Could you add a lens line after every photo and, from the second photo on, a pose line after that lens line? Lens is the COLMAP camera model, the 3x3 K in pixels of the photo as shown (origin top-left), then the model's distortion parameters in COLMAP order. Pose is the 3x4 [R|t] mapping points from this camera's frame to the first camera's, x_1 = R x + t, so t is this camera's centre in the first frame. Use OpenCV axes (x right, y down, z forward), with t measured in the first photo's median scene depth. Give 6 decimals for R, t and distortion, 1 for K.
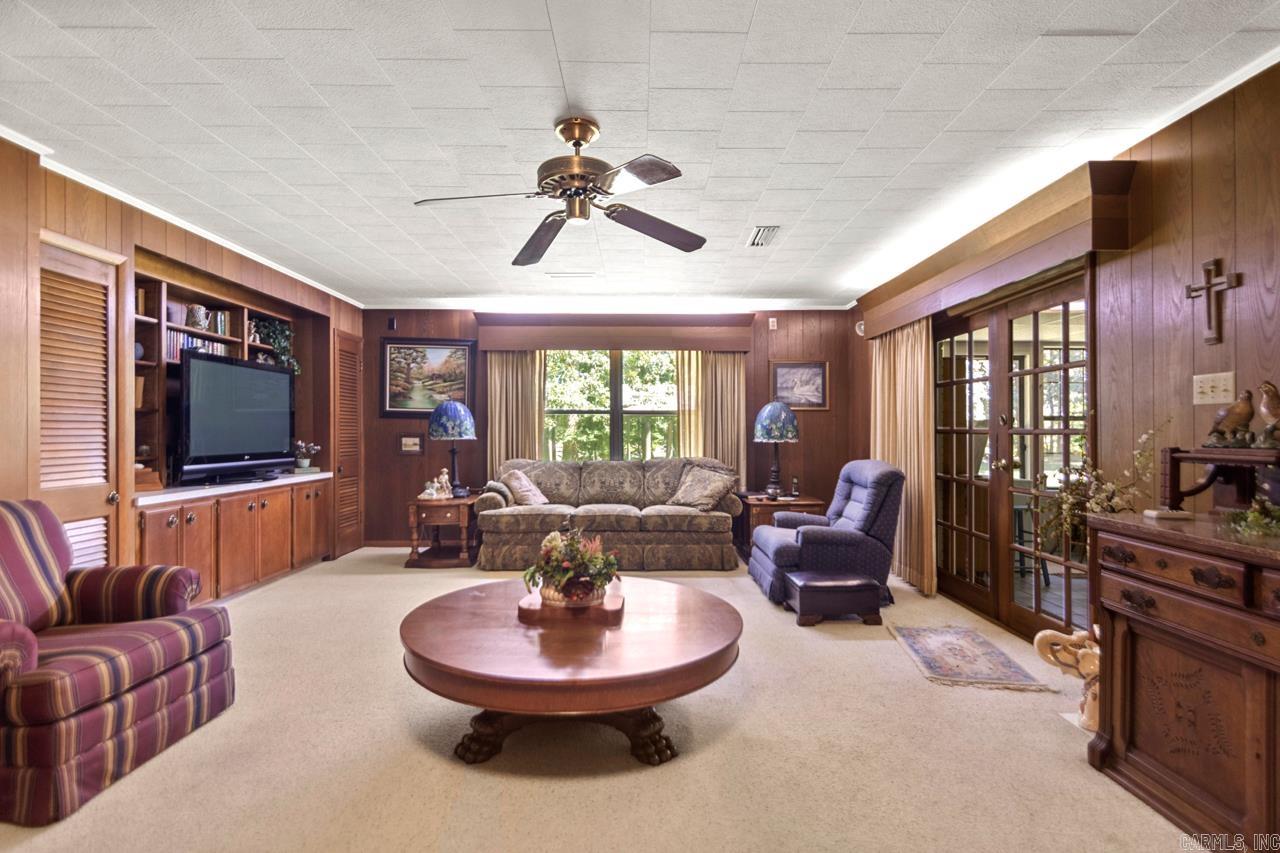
lens RADIAL K [[614.8, 0, 640.0], [0, 614.8, 426.5], [0, 0, 1]] dist [0.020843, -0.013133]
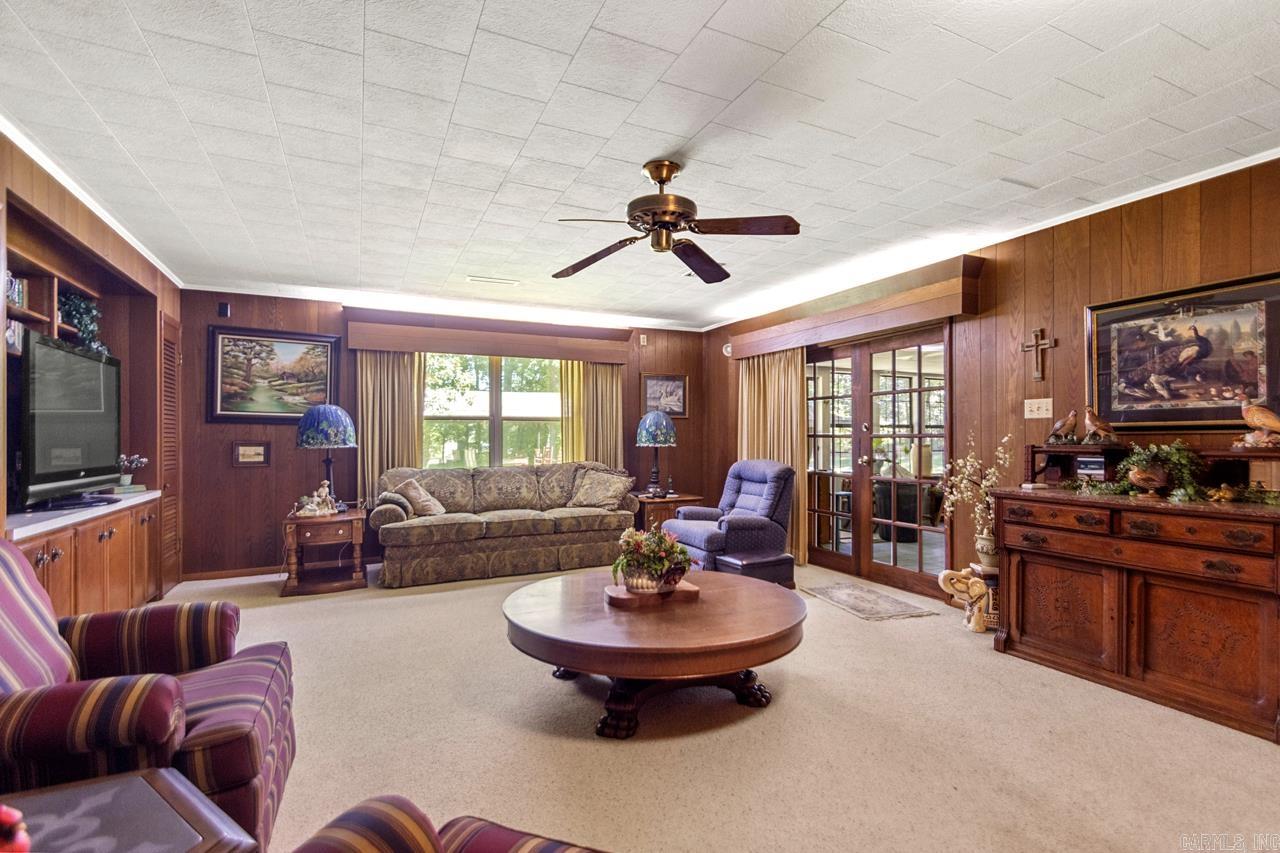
lens RADIAL K [[615.3, 0, 645.5], [0, 615.3, 434.7], [0, 0, 1]] dist [0.011779, -0.000591]
pose [[0.898663, -0.003605, 0.438626, -0.316120], [0.002012, 0.999990, 0.004096, -0.000466], [-0.438636, -0.002799, 0.898660, -0.000868]]
